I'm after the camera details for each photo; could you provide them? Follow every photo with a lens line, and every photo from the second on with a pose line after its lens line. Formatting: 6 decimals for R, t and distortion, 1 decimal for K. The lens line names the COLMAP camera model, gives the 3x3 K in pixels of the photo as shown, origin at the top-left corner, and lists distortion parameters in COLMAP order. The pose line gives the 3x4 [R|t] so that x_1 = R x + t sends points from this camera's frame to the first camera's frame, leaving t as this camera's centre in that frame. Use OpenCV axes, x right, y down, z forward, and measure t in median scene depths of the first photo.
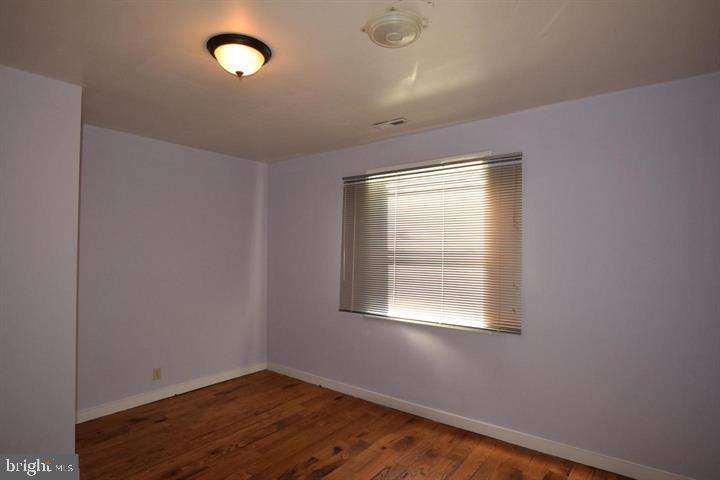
lens RADIAL K [[396.0, 0, 360.2], [0, 396.0, 242.0], [0, 0, 1]] dist [-0.034992, 0.003264]
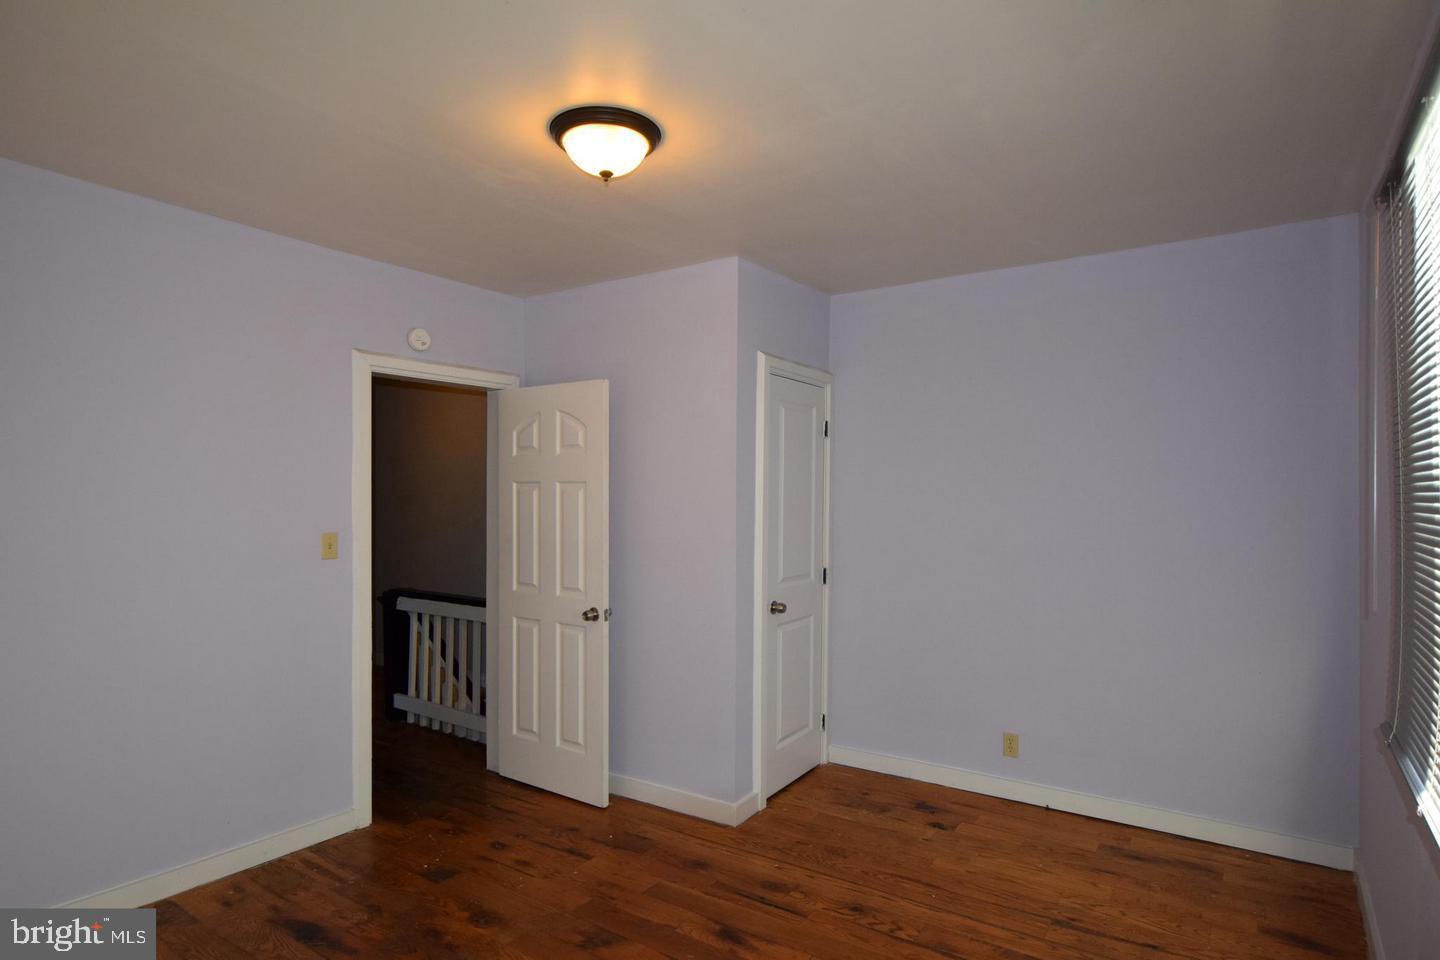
lens RADIAL K [[792.0, 0, 720.9], [0, 792.0, 481.5], [0, 0, 1]] dist [-0.034992, 0.003264]
pose [[0.055469, -0.005754, -0.998444, 0.485412], [0.014396, 0.999884, -0.004963, 0.007734], [0.998357, -0.014098, 0.055546, 0.641999]]
